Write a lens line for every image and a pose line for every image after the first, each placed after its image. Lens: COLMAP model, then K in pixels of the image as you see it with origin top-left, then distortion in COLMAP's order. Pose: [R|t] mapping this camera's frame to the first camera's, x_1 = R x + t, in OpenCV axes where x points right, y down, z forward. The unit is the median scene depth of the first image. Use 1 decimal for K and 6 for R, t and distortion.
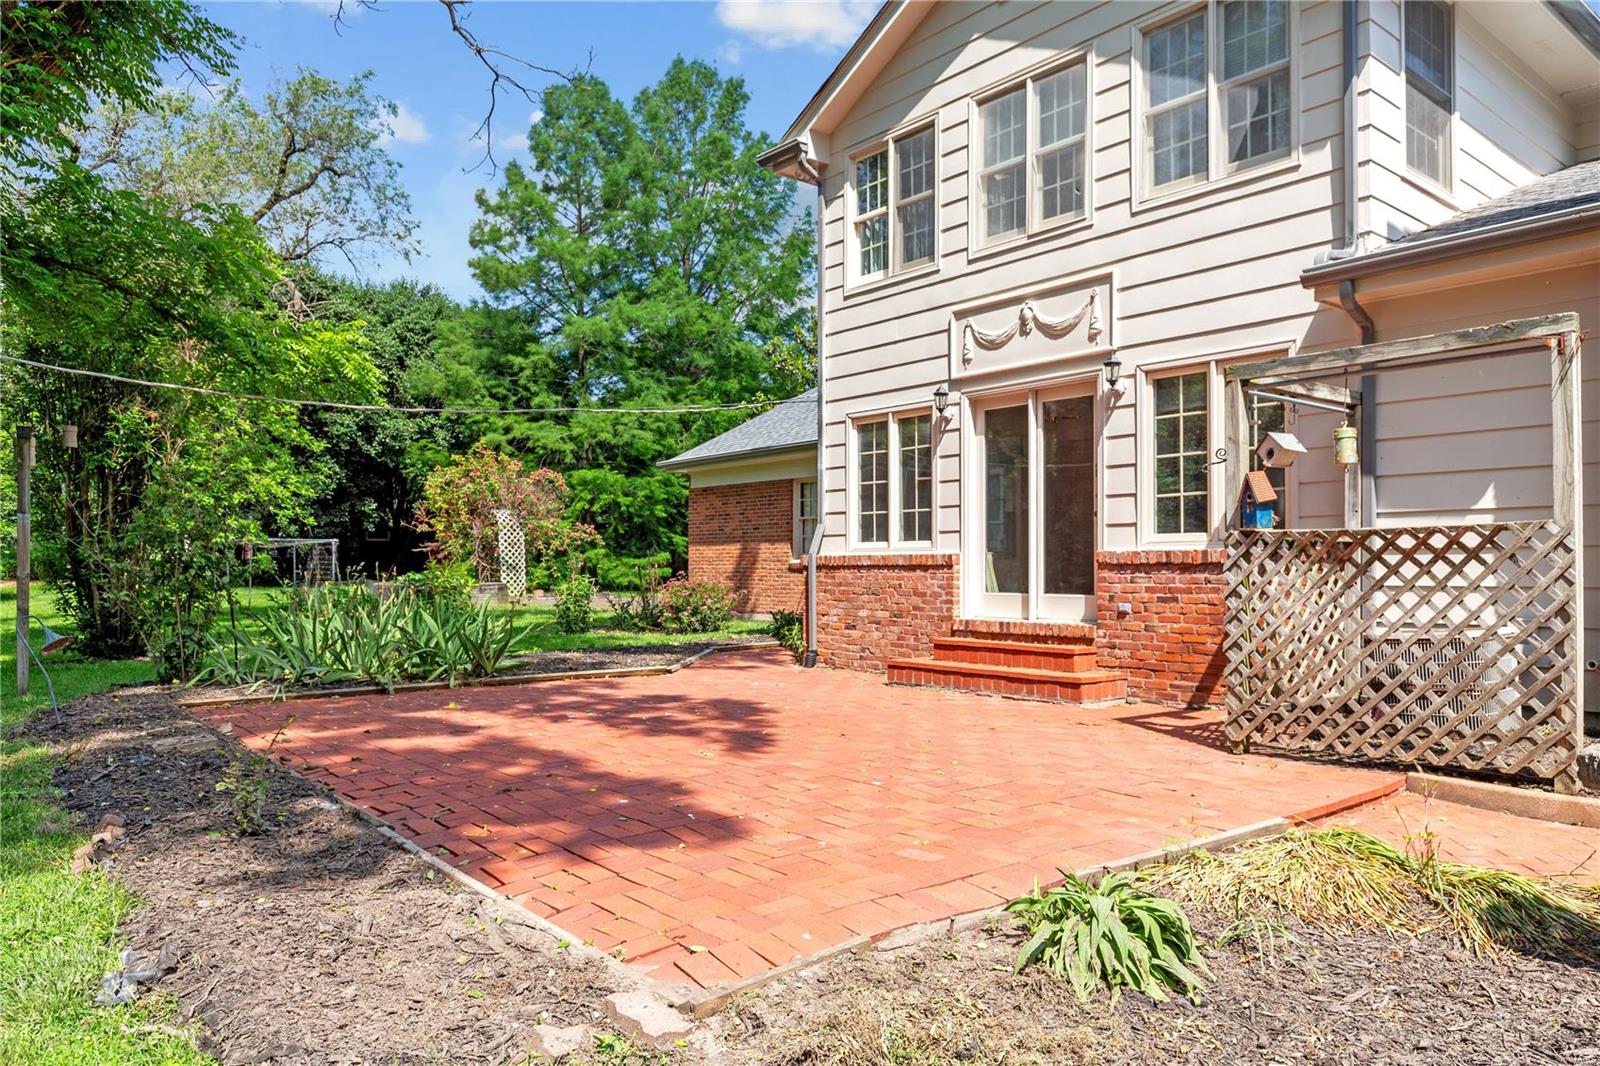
lens RADIAL K [[1102.5, 0, 800.0], [0, 1102.5, 533.0], [0, 0, 1]] dist [-0.000732, -0.000323]
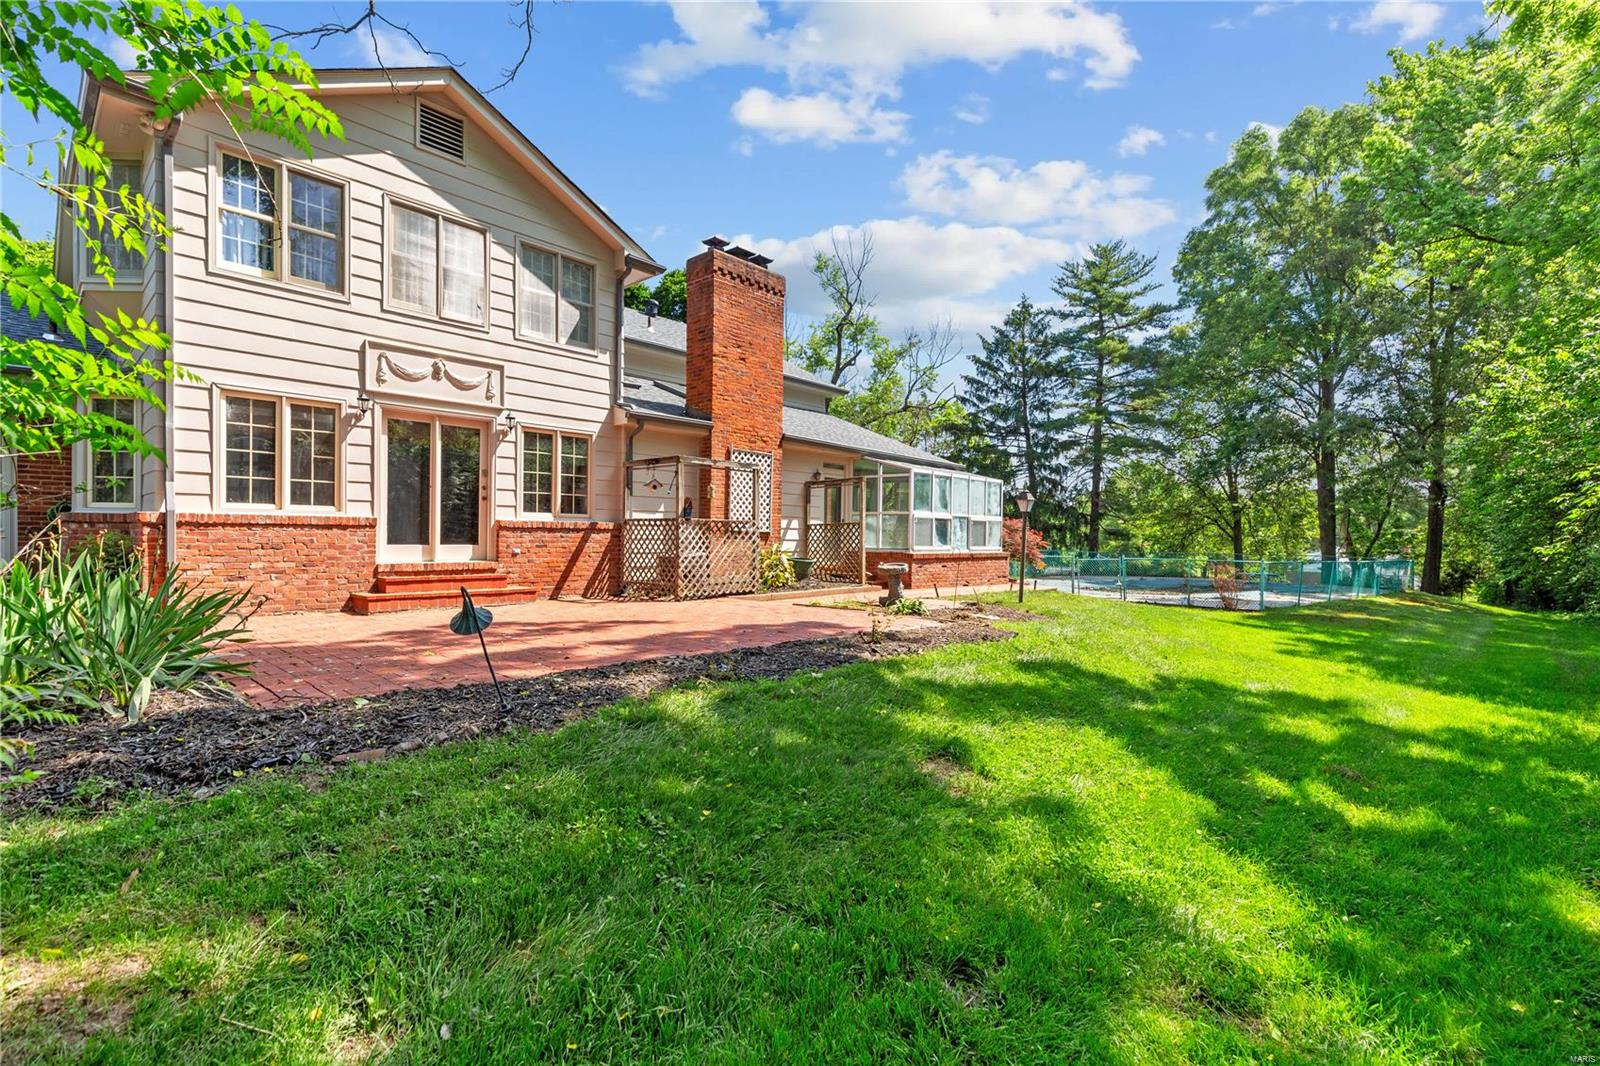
lens RADIAL K [[732.8, 0, 800.0], [0, 732.8, 533.0], [0, 0, 1]] dist [-0.002690, -0.000209]
pose [[-0.149244, 0.001091, 0.988800, -0.777716], [-0.044933, 0.998959, -0.007885, 0.019524], [-0.987779, -0.045606, -0.149040, 0.549193]]
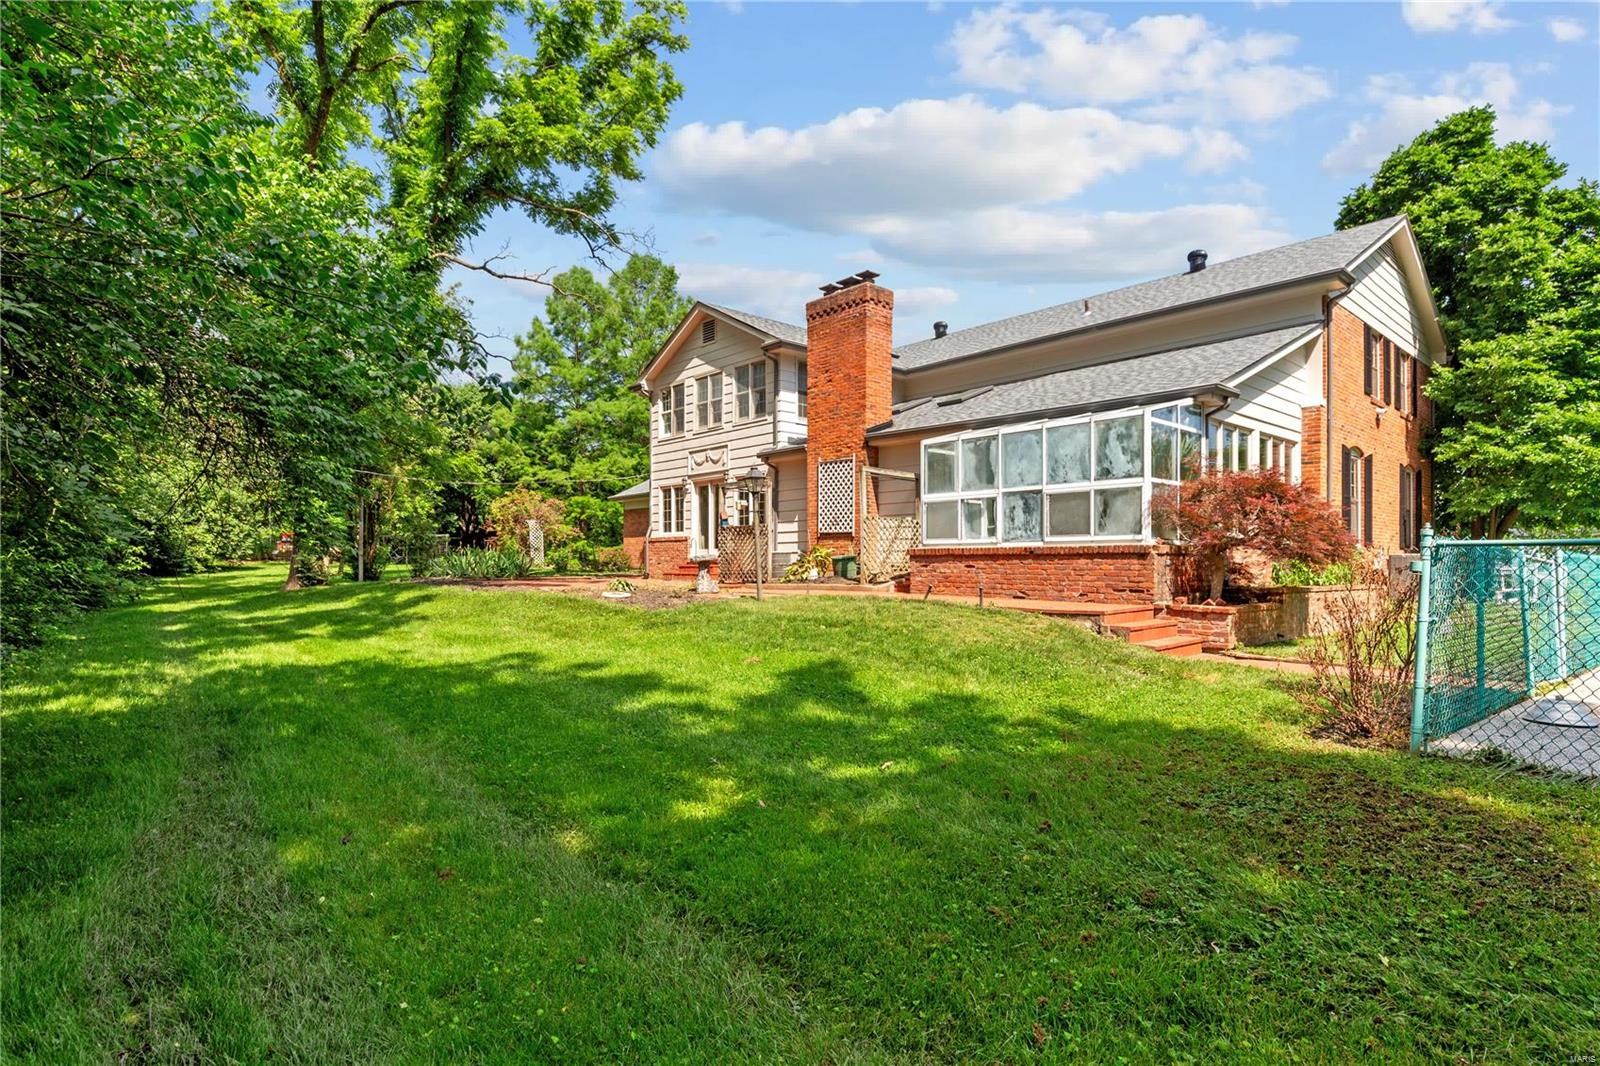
lens RADIAL K [[811.2, 0, 800.0], [0, 811.2, 533.0], [0, 0, 1]] dist [0.002214, 0.000107]
pose [[0.998601, -0.007601, 0.052335, 0.292606], [0.007570, 0.999971, 0.000799, 0.010838], [-0.052339, -0.000402, 0.998629, -1.039618]]
